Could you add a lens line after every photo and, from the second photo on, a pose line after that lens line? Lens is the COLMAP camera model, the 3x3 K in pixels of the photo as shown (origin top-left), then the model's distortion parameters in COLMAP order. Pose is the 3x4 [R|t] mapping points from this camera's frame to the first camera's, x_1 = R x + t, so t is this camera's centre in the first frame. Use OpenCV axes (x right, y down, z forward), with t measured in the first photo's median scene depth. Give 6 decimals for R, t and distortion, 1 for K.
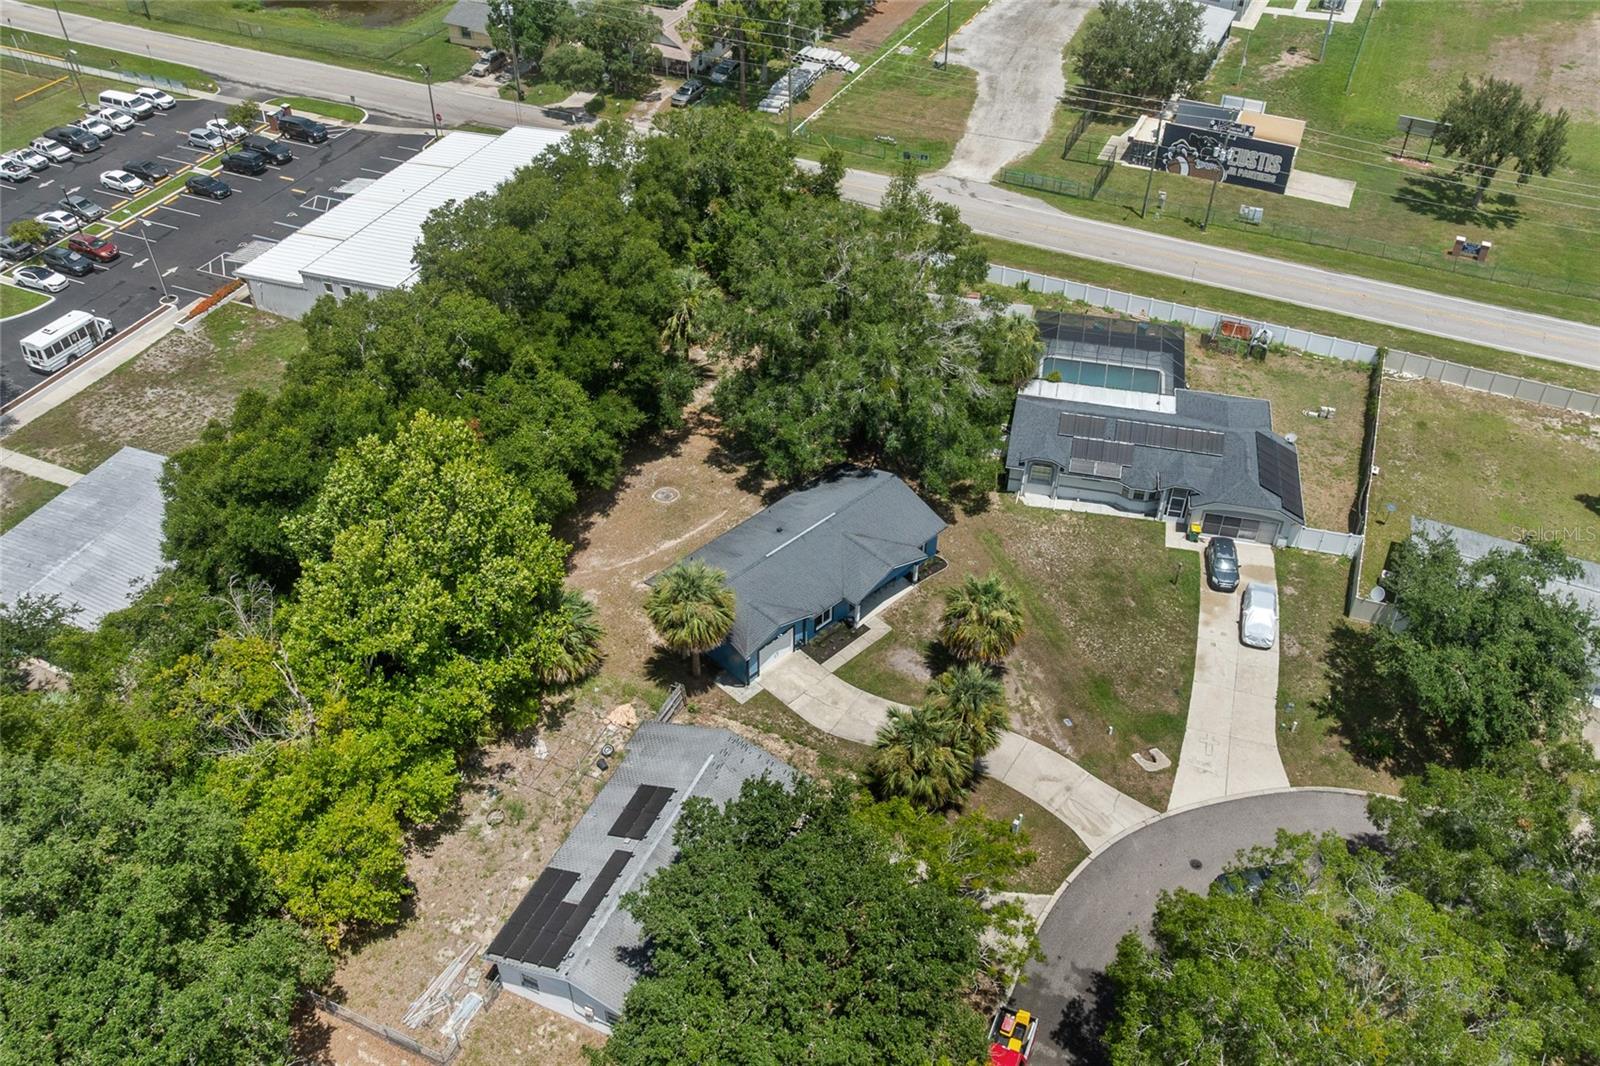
lens RADIAL K [[1327.2, 0, 793.6], [0, 1327.2, 533.3], [0, 0, 1]] dist [-0.015981, -0.014887]
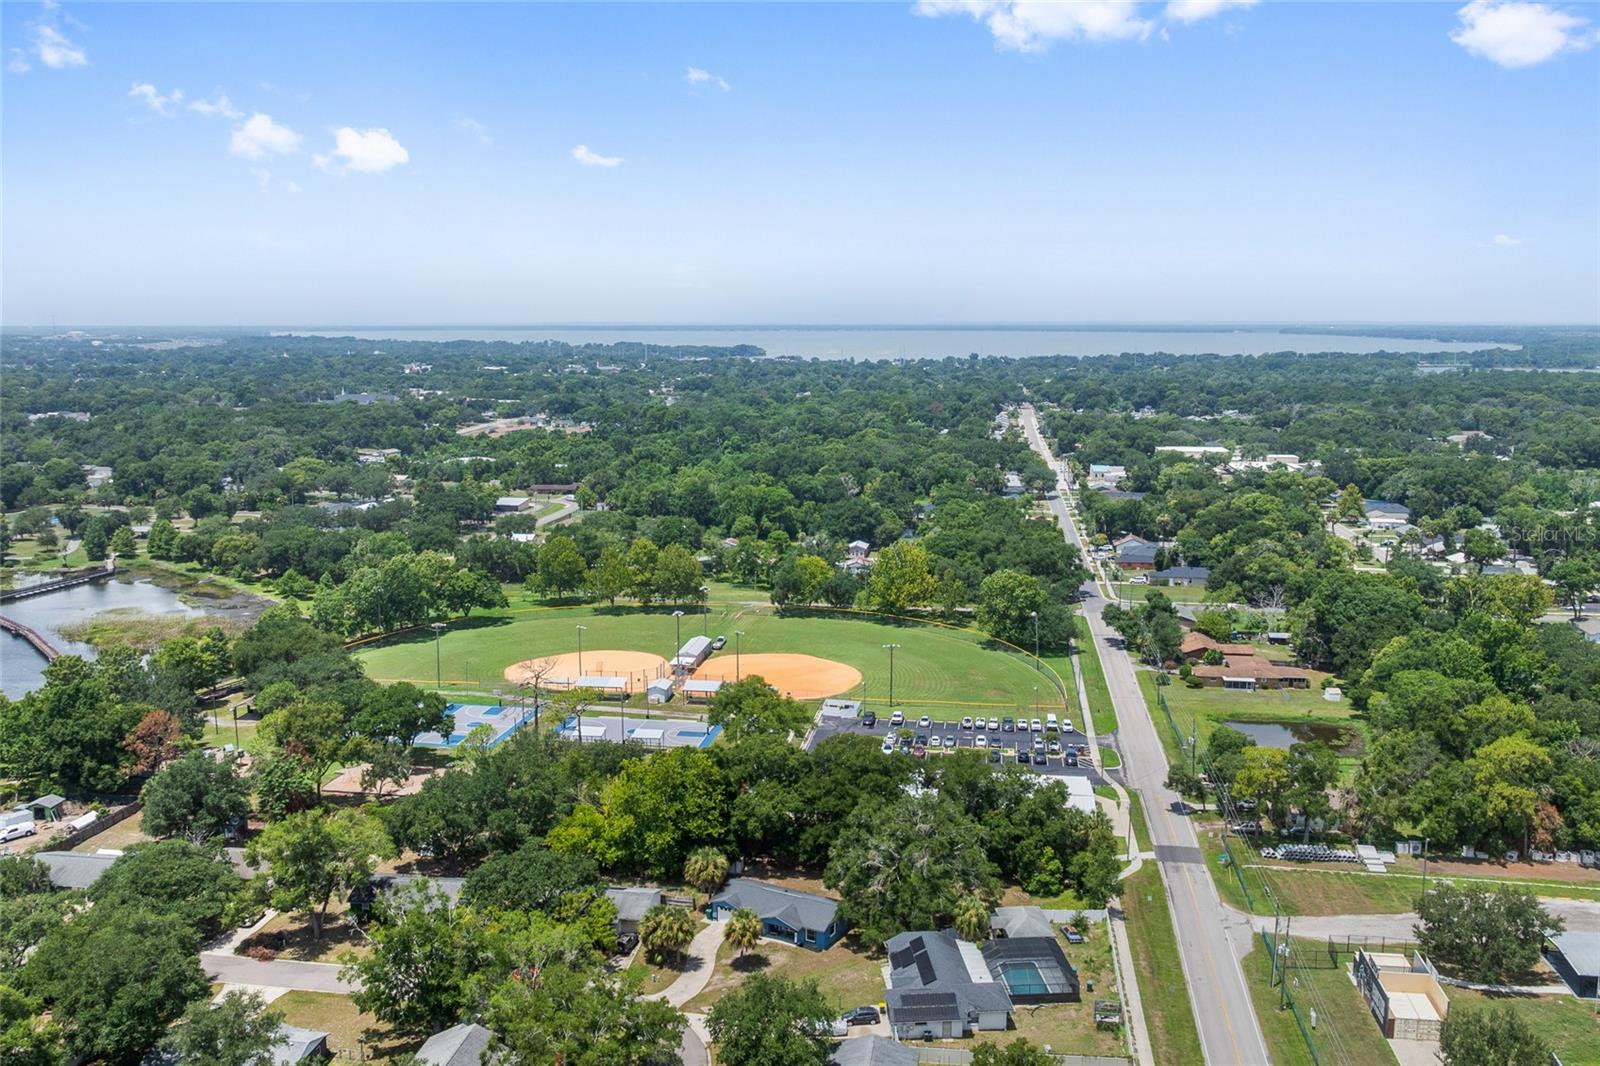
lens RADIAL K [[1327.2, 0, 793.6], [0, 1327.2, 533.3], [0, 0, 1]] dist [-0.015981, -0.014887]
pose [[0.283608, 0.138500, -0.948886, 1.875508], [-0.620855, 0.780647, -0.071621, -0.297120], [0.730825, 0.609433, 0.307386, 0.013159]]
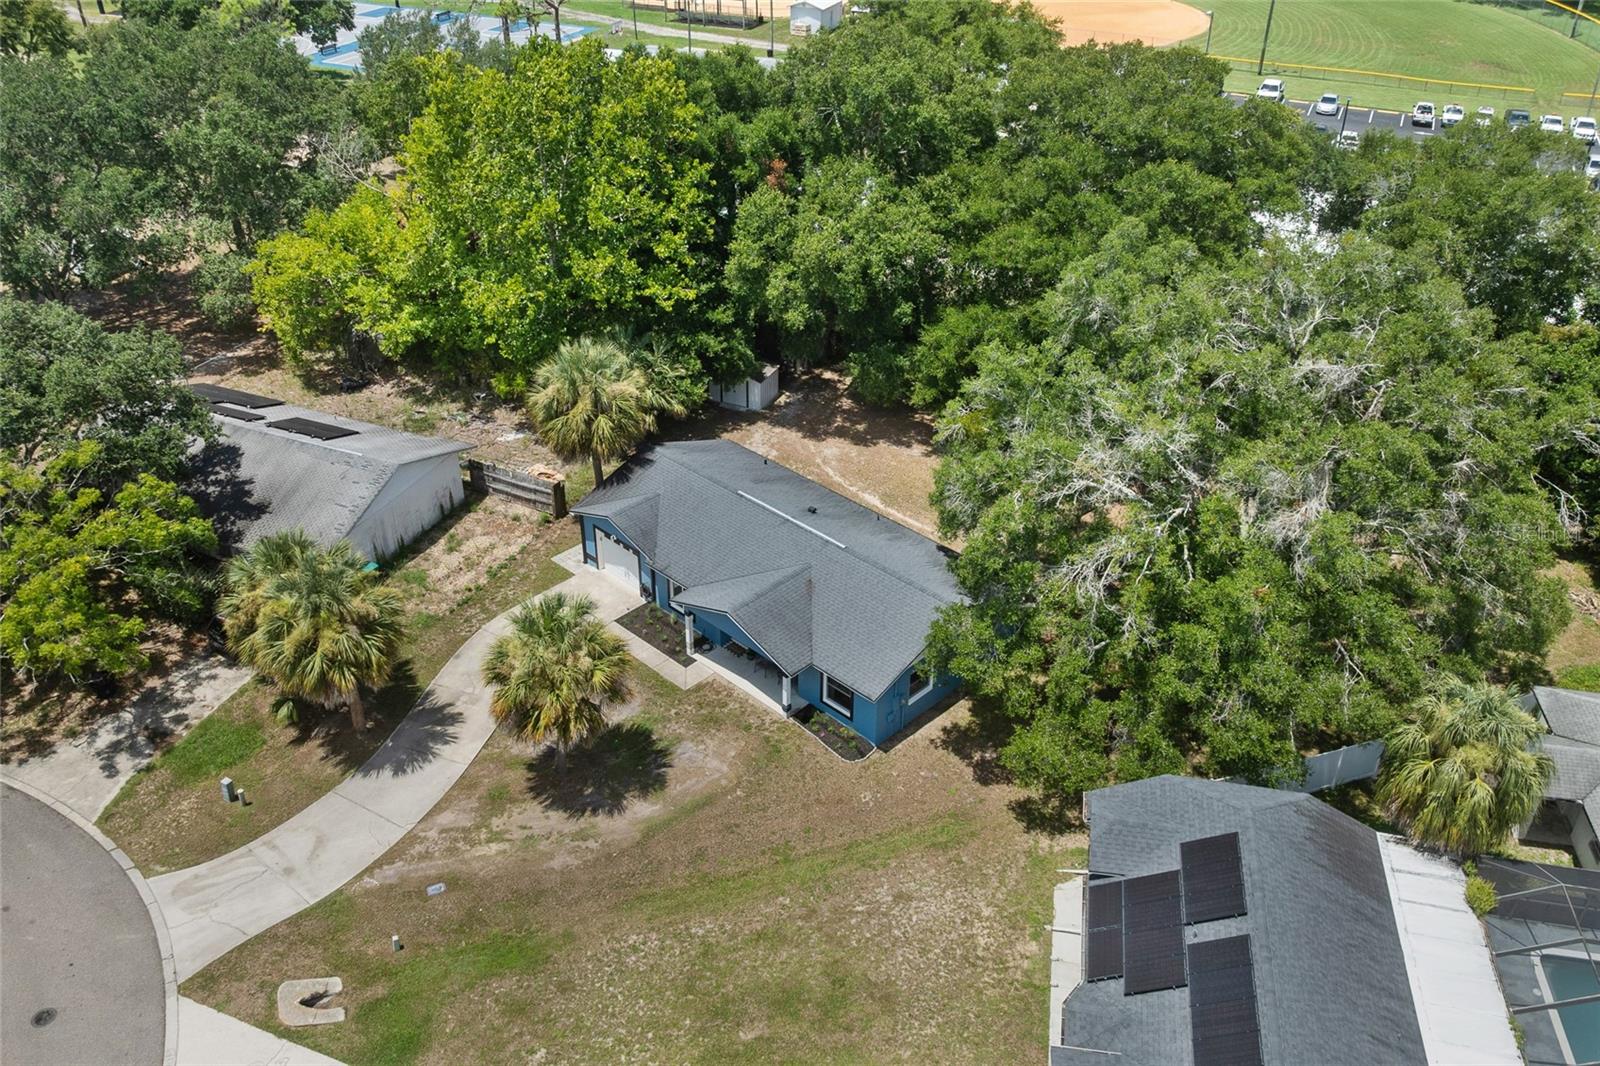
lens RADIAL K [[1327.2, 0, 793.6], [0, 1327.2, 533.3], [0, 0, 1]] dist [-0.015981, -0.014887]
pose [[0.024128, 0.535254, -0.844347, 0.536162], [-0.652426, 0.648369, 0.392375, -0.240661], [0.757468, 0.541406, 0.364858, 0.744472]]
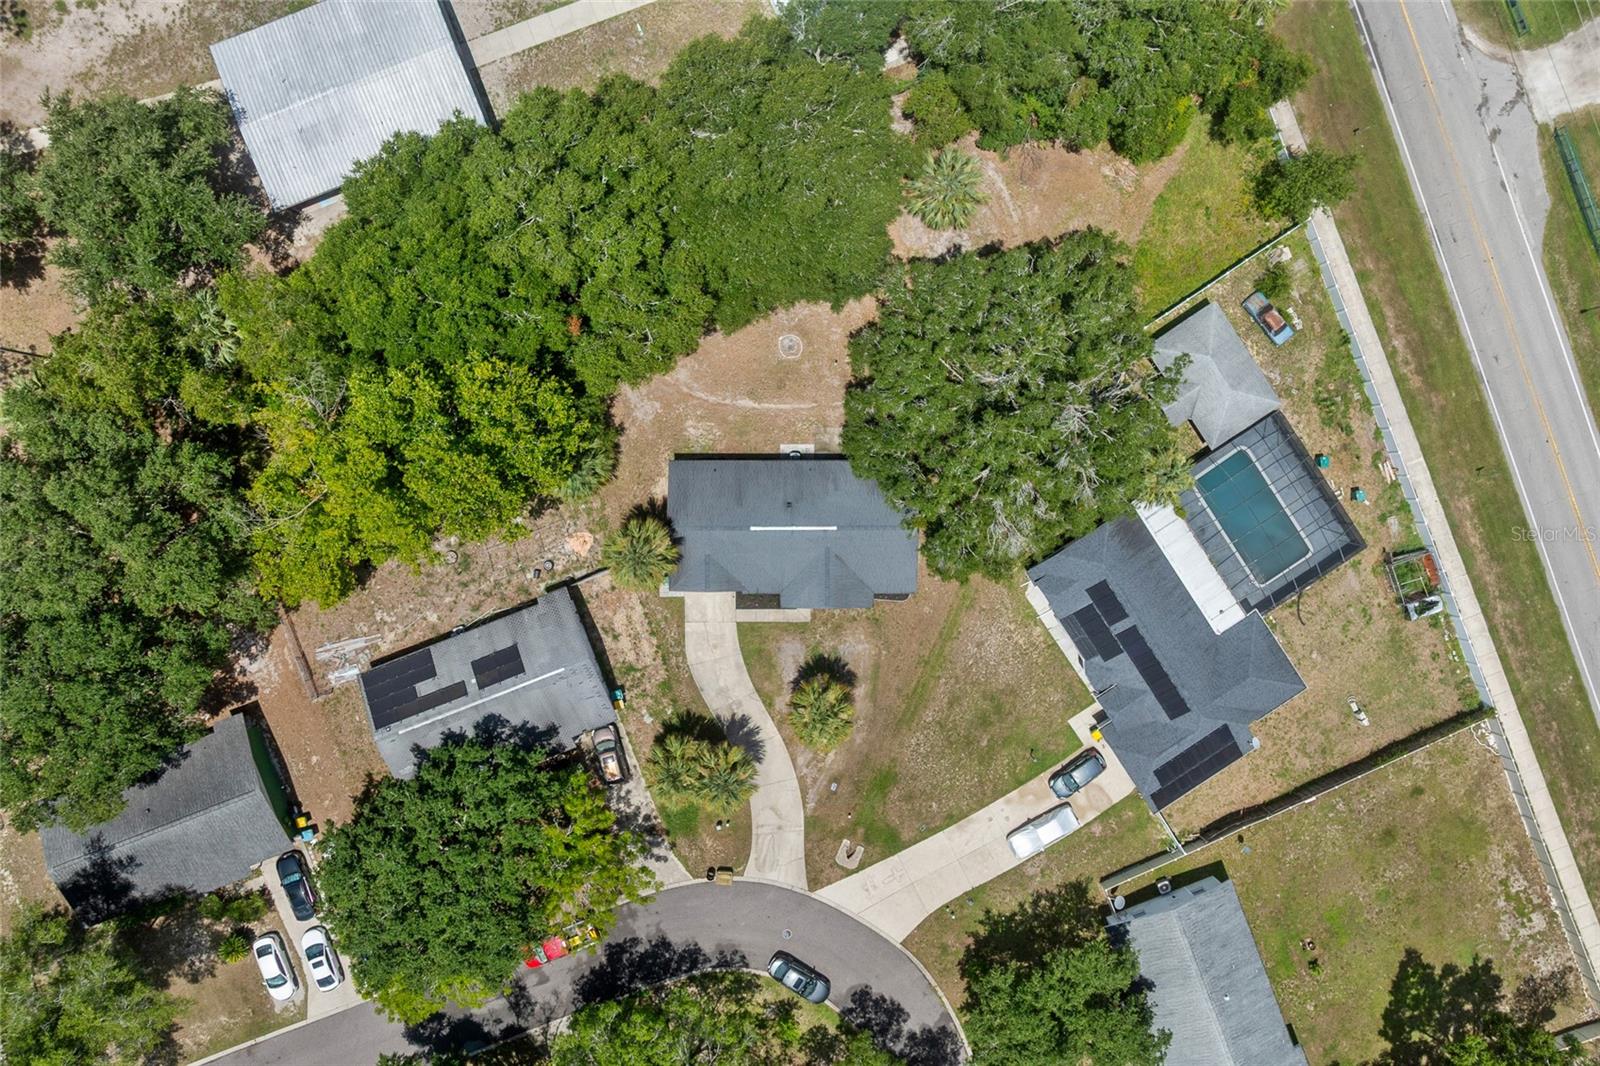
lens RADIAL K [[1327.2, 0, 793.6], [0, 1327.2, 533.3], [0, 0, 1]] dist [-0.015981, -0.014887]
pose [[0.717920, 0.695862, 0.019143, -0.012519], [-0.454171, 0.447373, 0.770445, -0.830475], [0.527560, -0.561812, 0.637219, 0.275136]]
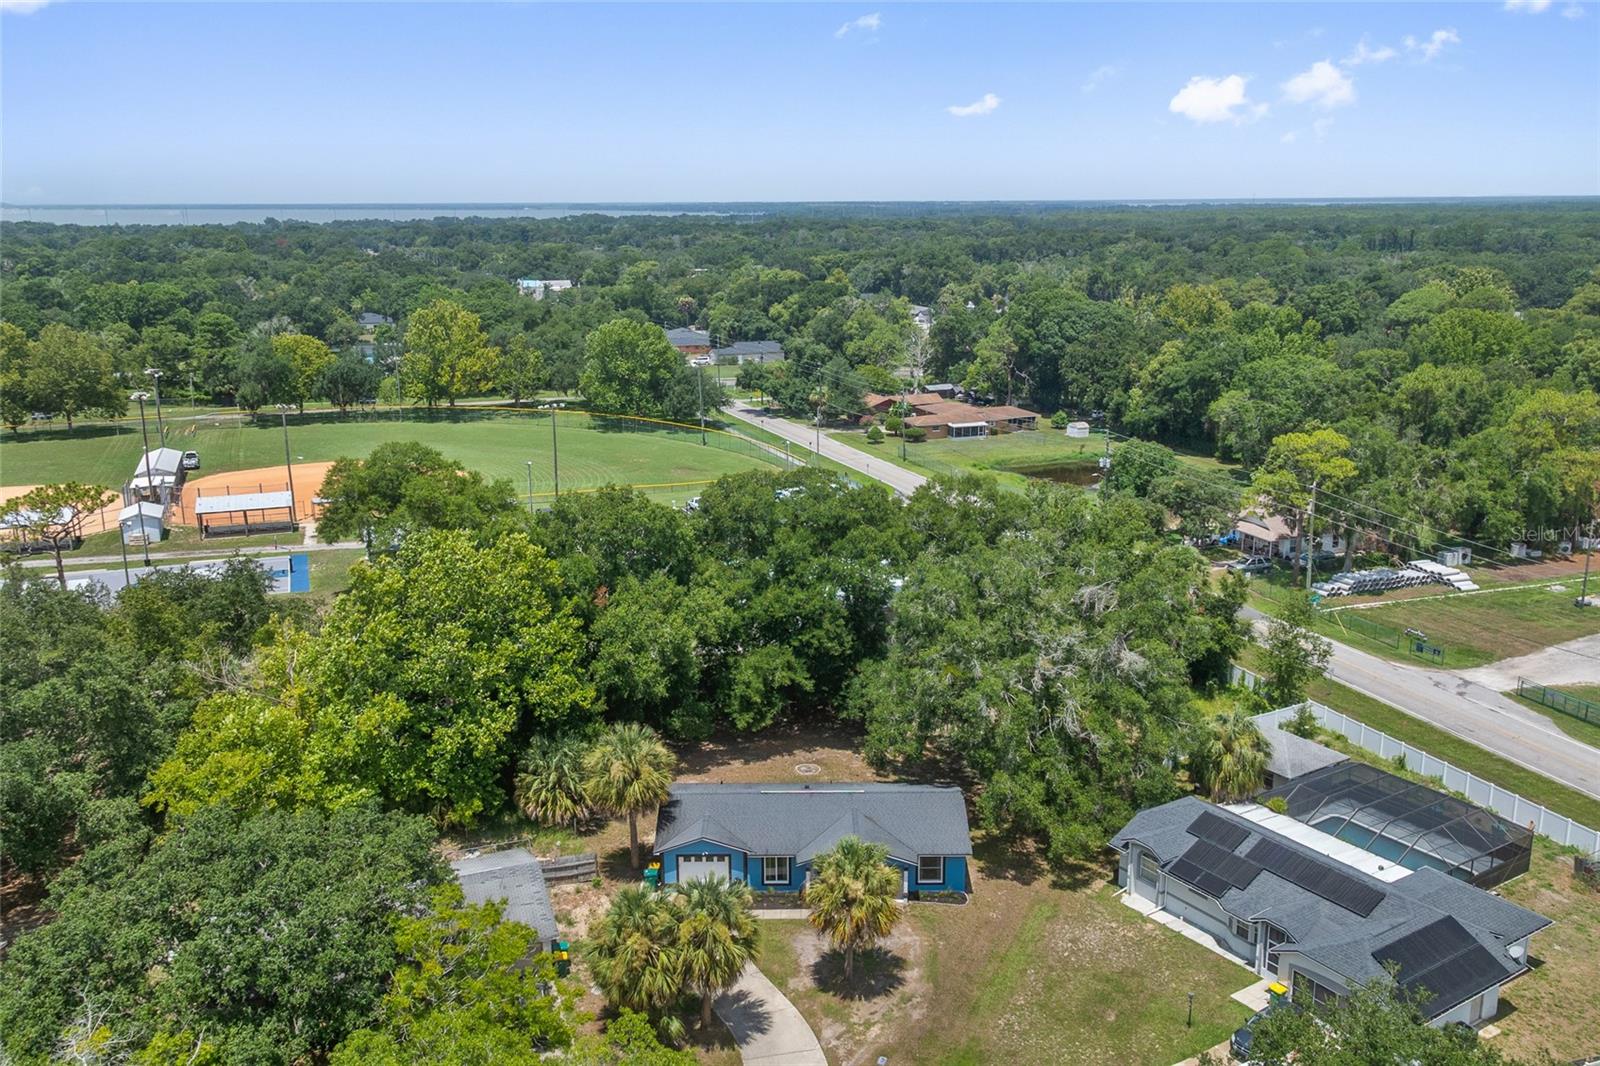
lens RADIAL K [[1333.2, 0, 800.0], [0, 1333.2, 533.0], [0, 0, 1]] dist [0.032907, 0.000740]
pose [[0.716240, 0.158905, -0.679522, 0.590259], [-0.446835, 0.852375, -0.271653, 0.101962], [0.536040, 0.498202, 0.681510, 0.252813]]
